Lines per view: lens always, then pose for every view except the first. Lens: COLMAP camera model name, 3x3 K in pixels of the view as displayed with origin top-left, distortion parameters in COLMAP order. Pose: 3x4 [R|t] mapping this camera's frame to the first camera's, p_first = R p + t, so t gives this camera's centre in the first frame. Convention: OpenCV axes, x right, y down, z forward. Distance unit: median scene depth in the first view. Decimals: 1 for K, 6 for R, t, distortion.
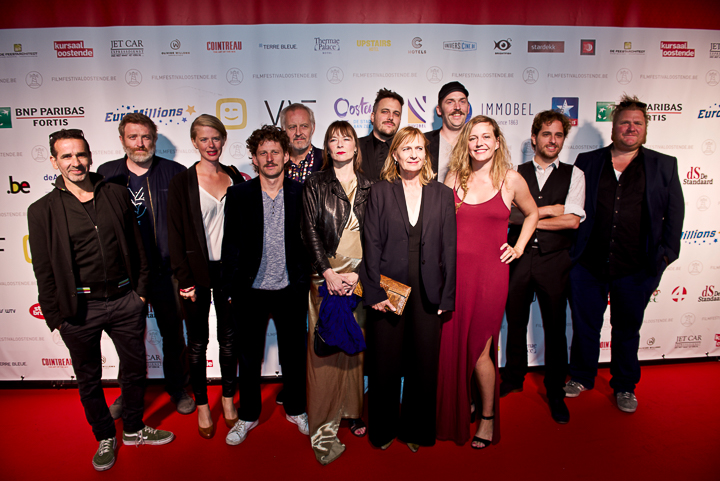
lens RADIAL K [[507.4, 0, 360.6], [0, 507.4, 231.3], [0, 0, 1]] dist [-0.055479, 0.003016]
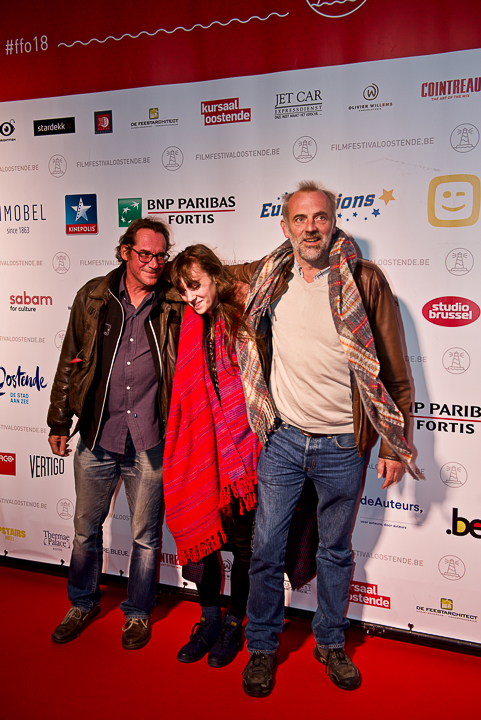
lens RADIAL K [[830.6, 0, 244.7], [0, 830.6, 374.1], [0, 0, 1]] dist [0.080641, 0.000000]
pose [[0.879550, 0.070393, -0.470571, 1.201865], [-0.082165, 0.996609, -0.004492, -0.021456], [0.468659, 0.042615, 0.882351, 0.051381]]
